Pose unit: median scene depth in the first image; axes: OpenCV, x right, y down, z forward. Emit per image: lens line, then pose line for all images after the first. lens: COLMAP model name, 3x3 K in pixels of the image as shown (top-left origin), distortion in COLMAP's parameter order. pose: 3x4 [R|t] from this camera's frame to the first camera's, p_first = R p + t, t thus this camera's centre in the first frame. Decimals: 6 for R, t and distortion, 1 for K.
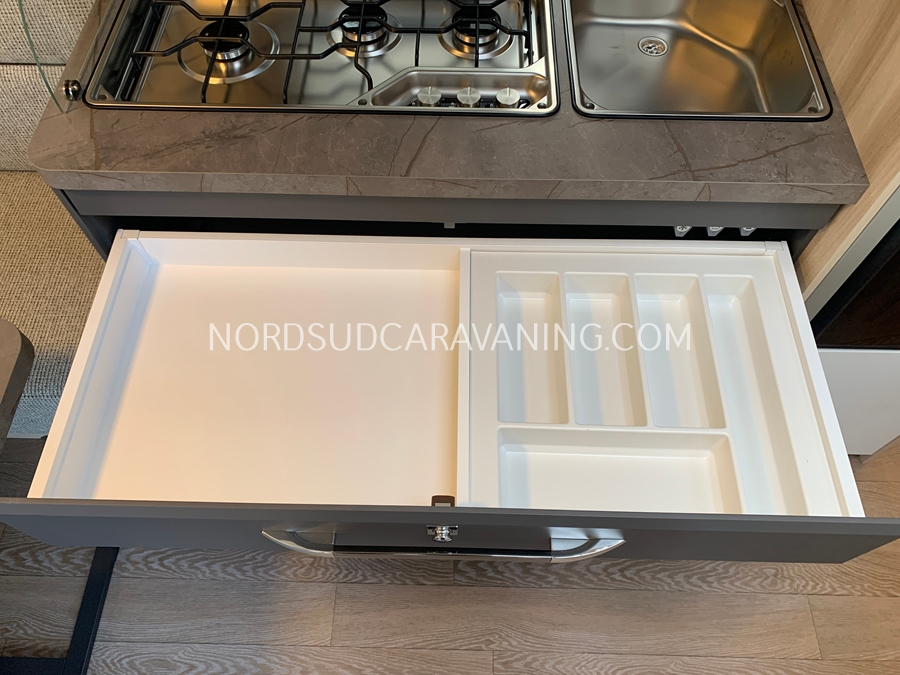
lens RADIAL K [[685.5, 0, 443.1], [0, 685.5, 326.1], [0, 0, 1]] dist [0.037106, -0.047102]
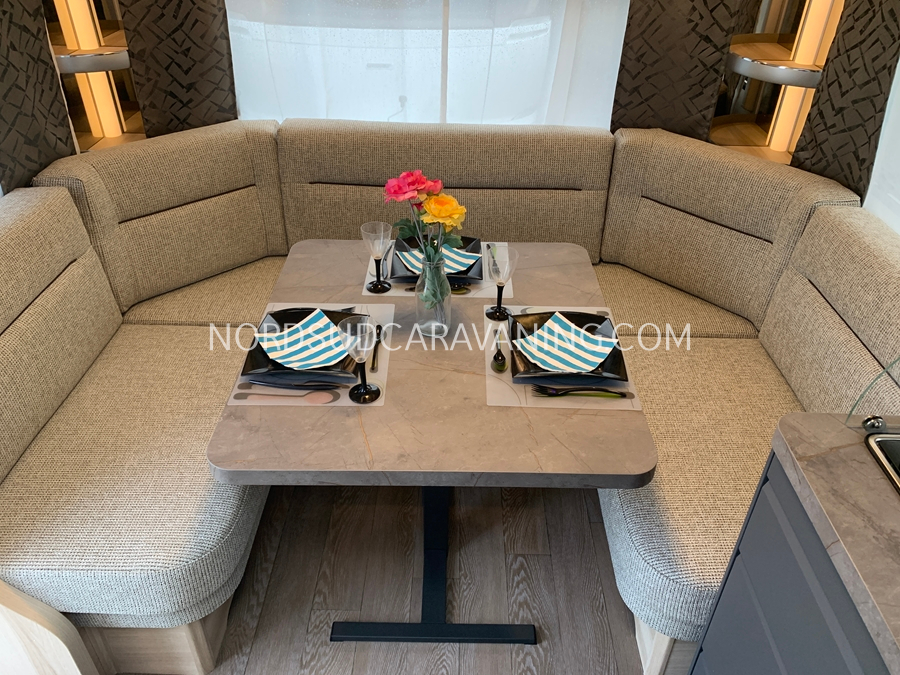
lens RADIAL K [[685.5, 0, 450.6], [0, 685.5, 334.0], [0, 0, 1]] dist [0.037106, -0.047102]
pose [[0.009874, 0.570481, -0.821252, 0.253175], [-0.864962, 0.416968, 0.279247, -0.128045], [0.501741, 0.707594, 0.497561, 0.037223]]
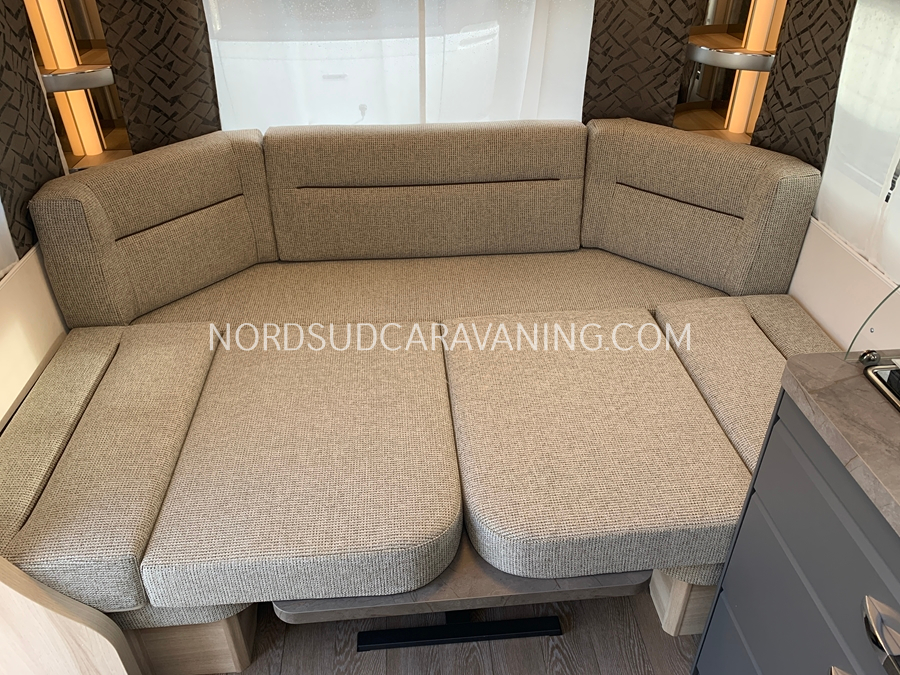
lens RADIAL K [[685.5, 0, 450.1], [0, 685.5, 338.3], [0, 0, 1]] dist [0.037106, -0.047102]
pose [[0.106882, 0.558411, -0.822650, 0.345515], [-0.847855, 0.483364, 0.217949, -0.001826], [0.519345, 0.674193, 0.525115, -0.029174]]
